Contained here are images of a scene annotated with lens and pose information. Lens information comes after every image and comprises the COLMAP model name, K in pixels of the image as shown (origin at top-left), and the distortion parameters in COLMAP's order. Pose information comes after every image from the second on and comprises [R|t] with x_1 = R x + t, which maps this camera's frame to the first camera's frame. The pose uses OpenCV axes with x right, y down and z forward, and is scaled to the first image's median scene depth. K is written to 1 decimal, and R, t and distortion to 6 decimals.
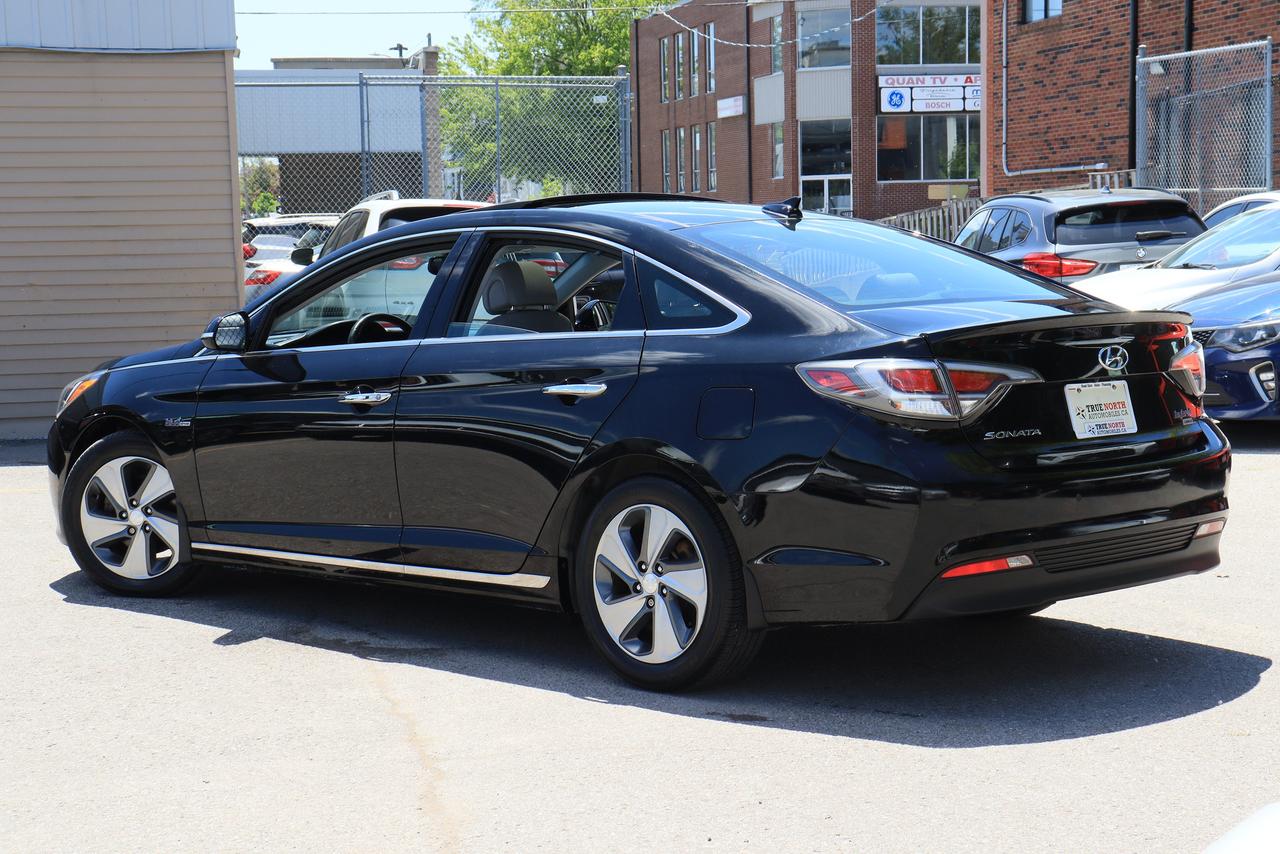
lens RADIAL K [[2325.7, 0, 640.0], [0, 2325.7, 429.2], [0, 0, 1]] dist [0.255540, 0.000000]
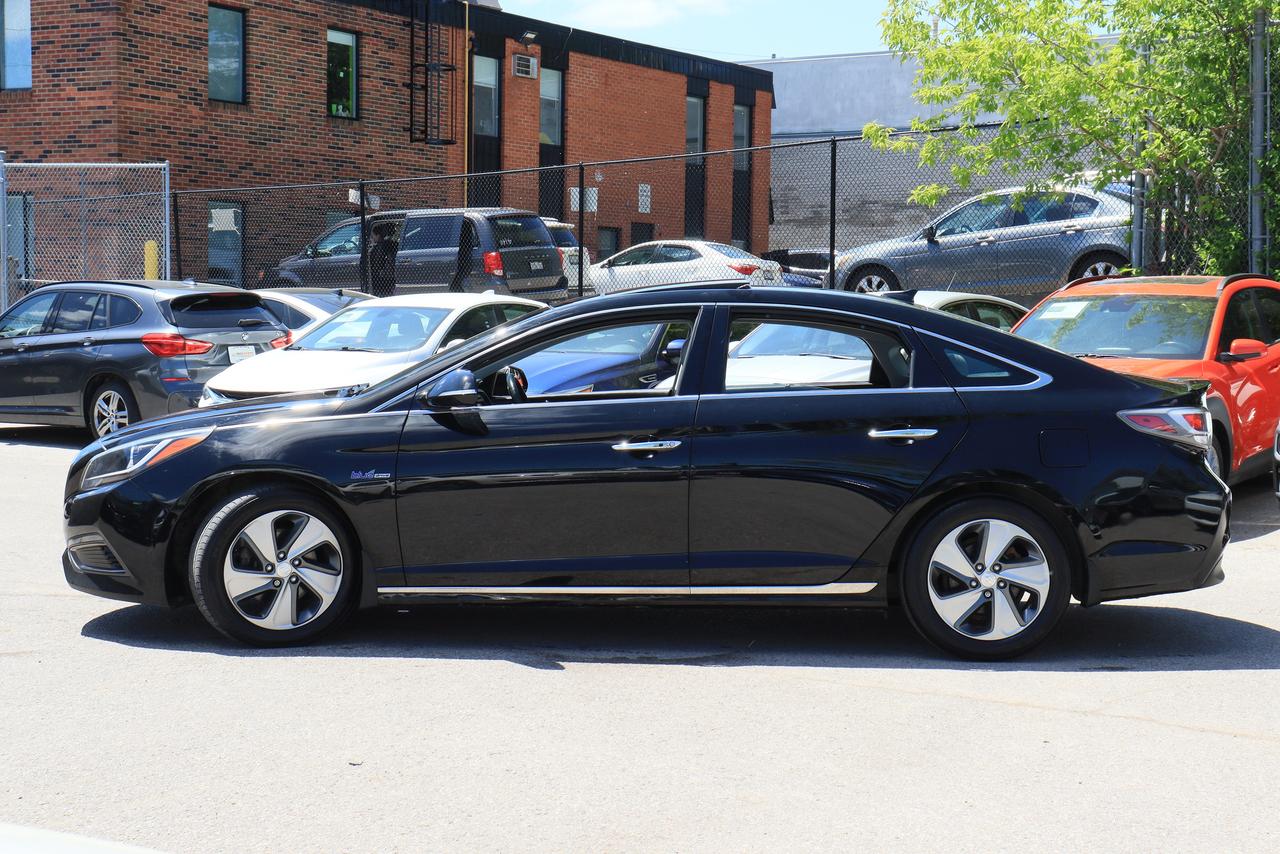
lens RADIAL K [[2061.9, 0, 639.8], [0, 2061.9, 425.5], [0, 0, 1]] dist [0.123803, 0.000000]
pose [[0.691430, -0.004810, 0.722427, -0.927201], [0.031089, 0.999250, -0.023103, 0.000172], [-0.721774, 0.038434, 0.691061, 0.315687]]
